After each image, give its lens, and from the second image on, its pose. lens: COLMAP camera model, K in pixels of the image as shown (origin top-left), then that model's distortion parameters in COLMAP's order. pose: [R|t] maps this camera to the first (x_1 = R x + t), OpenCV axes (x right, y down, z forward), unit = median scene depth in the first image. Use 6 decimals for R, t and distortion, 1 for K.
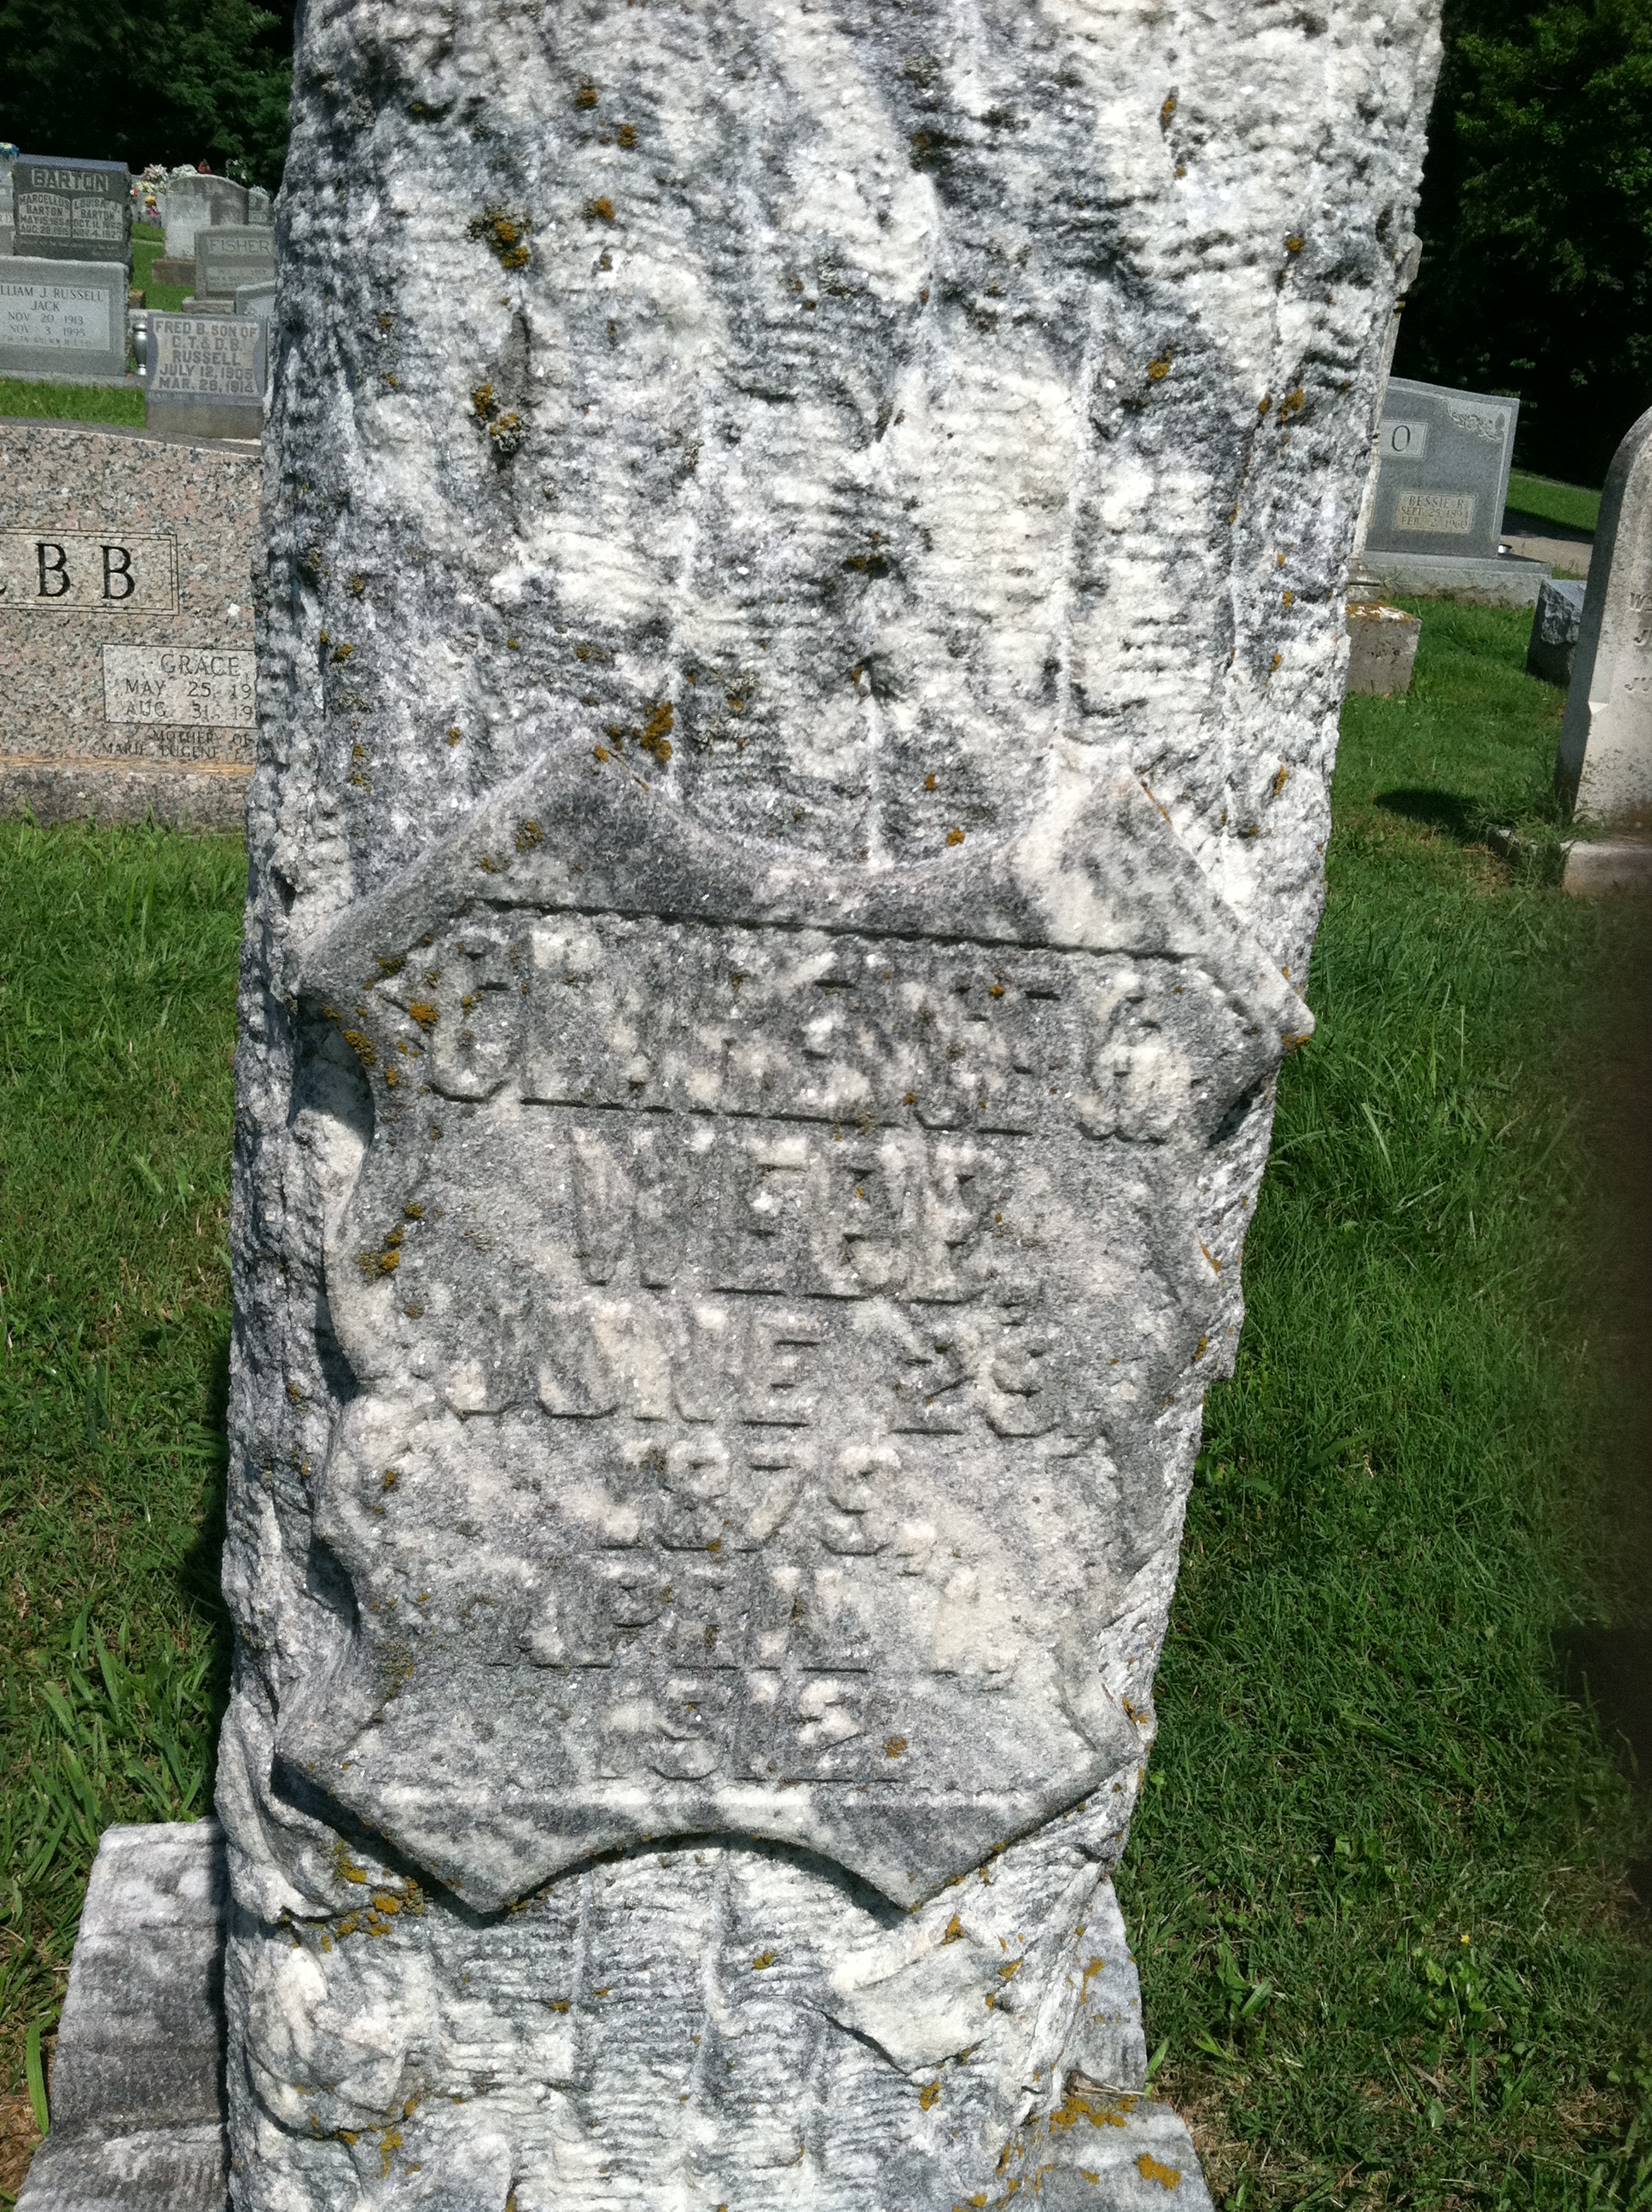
lens RADIAL K [[1973.4, 0, 826.4], [0, 1973.4, 1119.7], [0, 0, 1]] dist [0.078249, -0.260295]
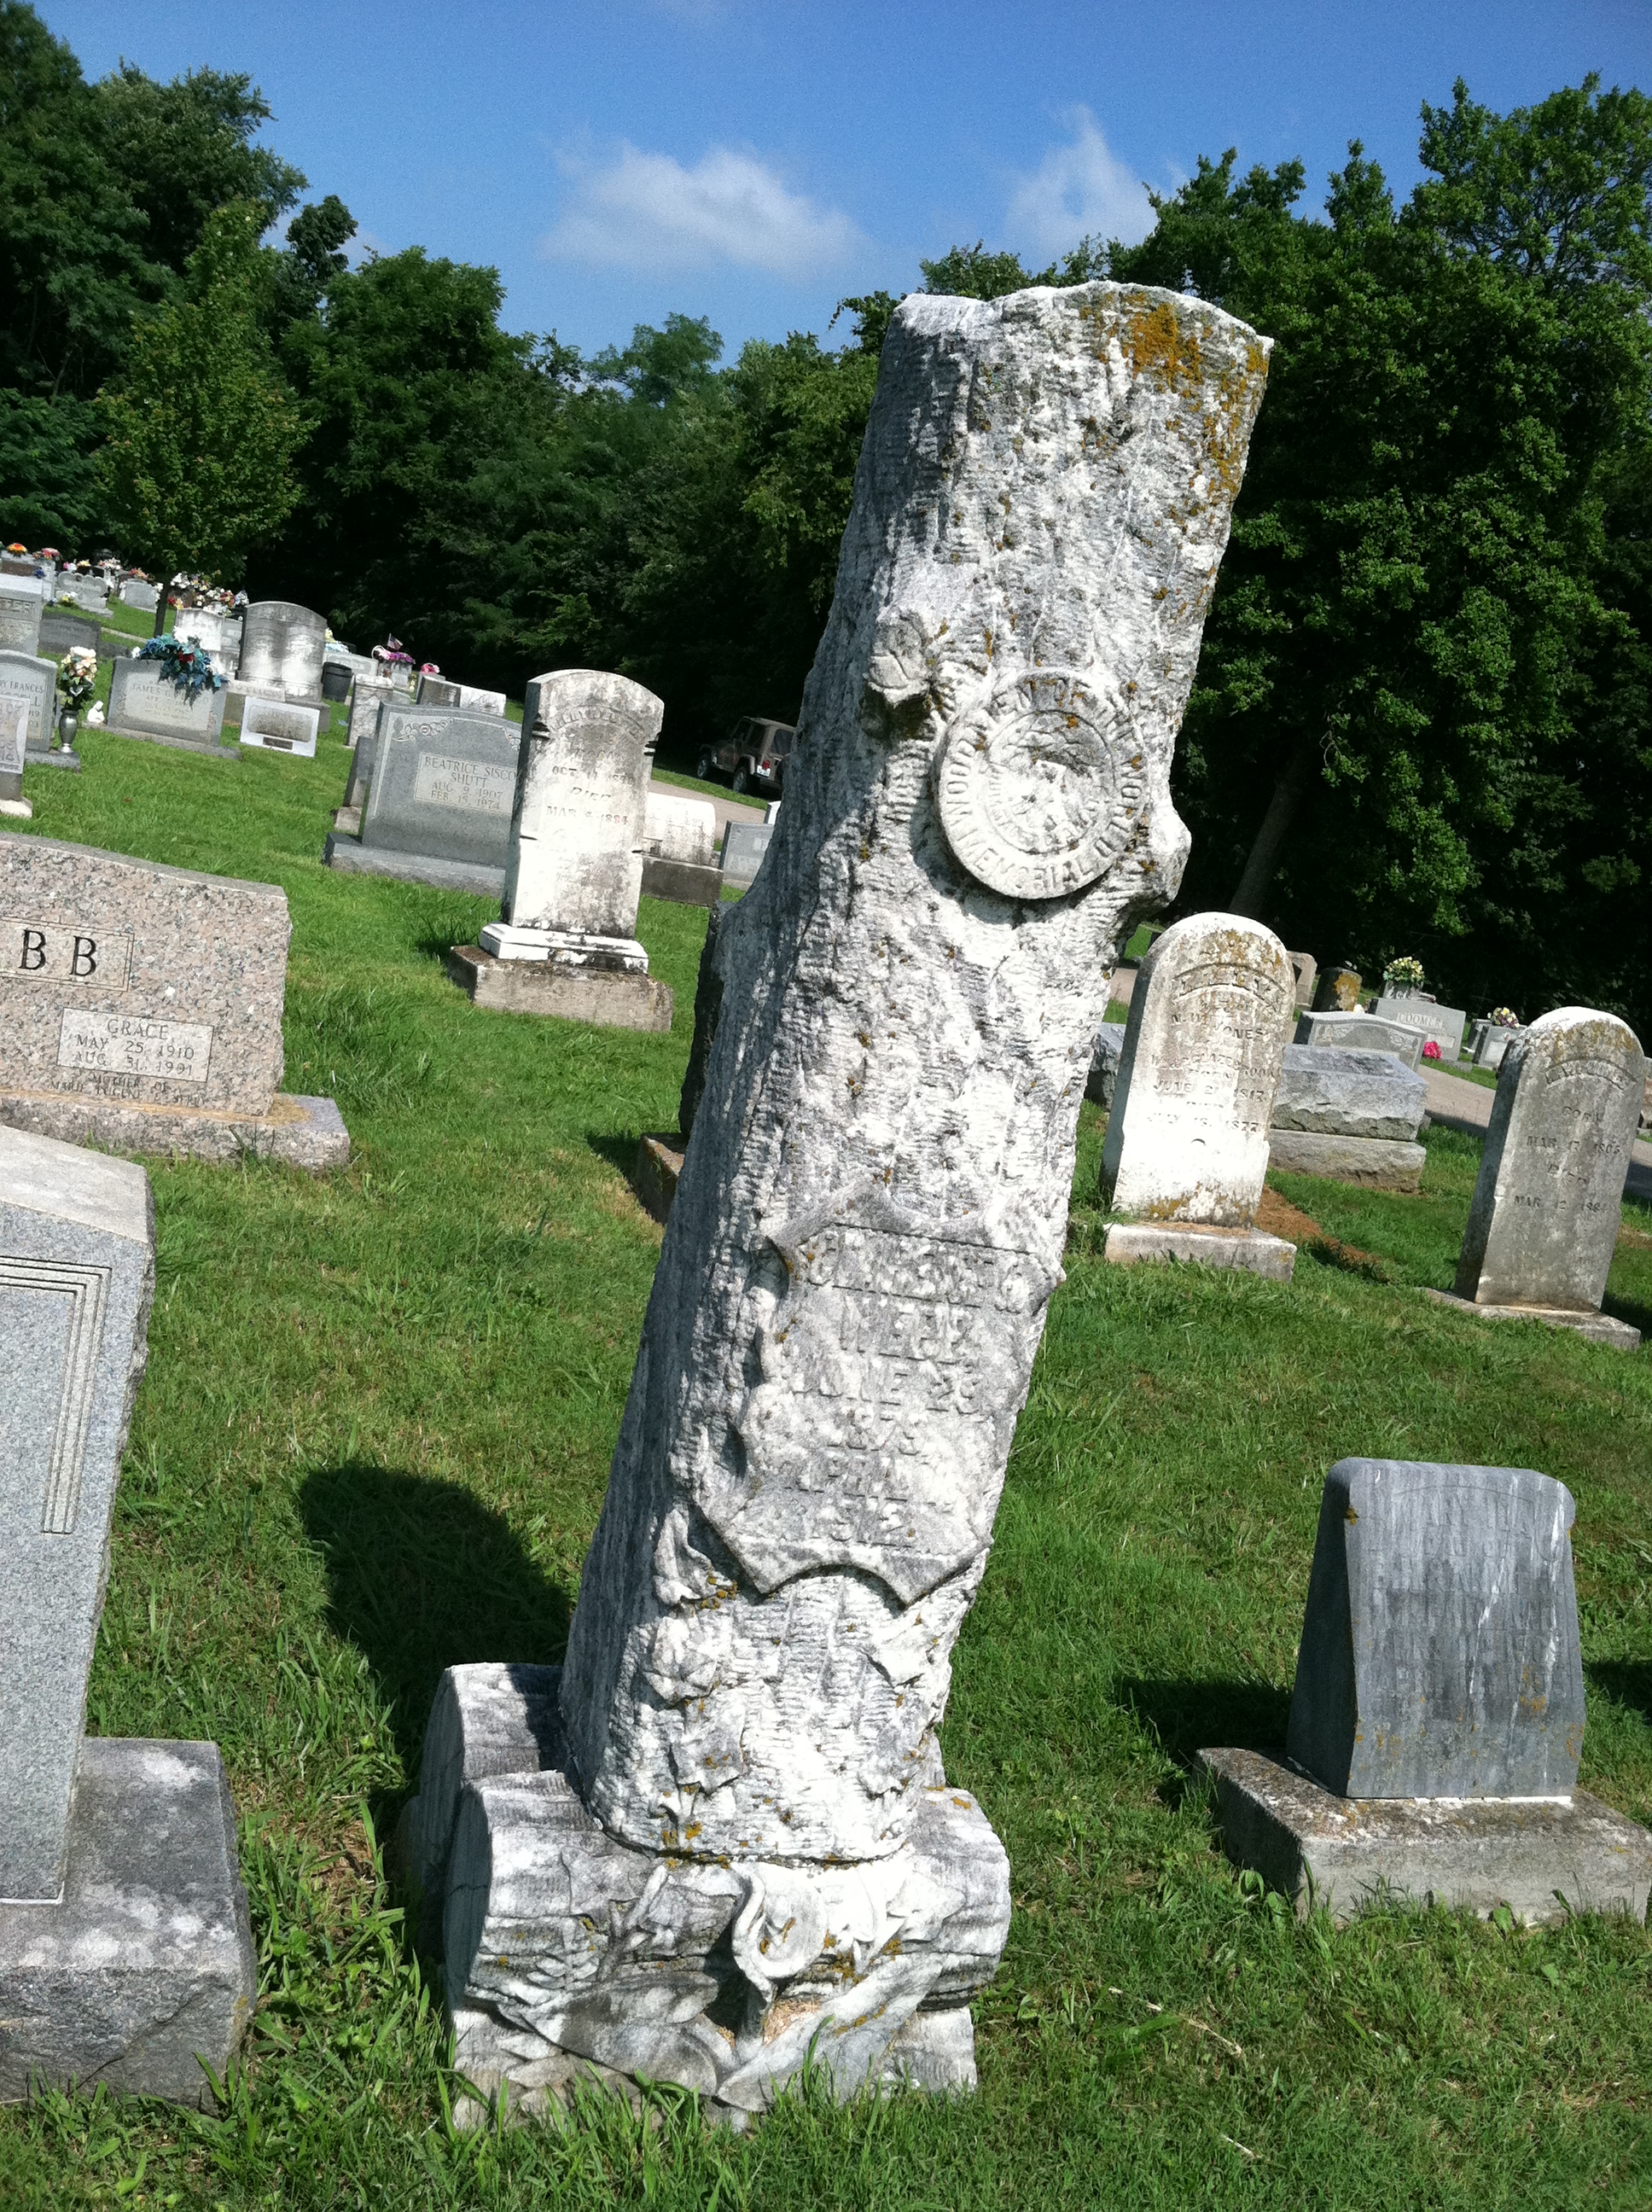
lens RADIAL K [[1973.4, 0, 826.4], [0, 1973.4, 1119.7], [0, 0, 1]] dist [0.078249, -0.260295]
pose [[0.973494, 0.072393, 0.216951, -0.796745], [-0.033332, 0.983363, -0.178567, 0.268727], [-0.226269, 0.166602, 0.959711, -1.905786]]
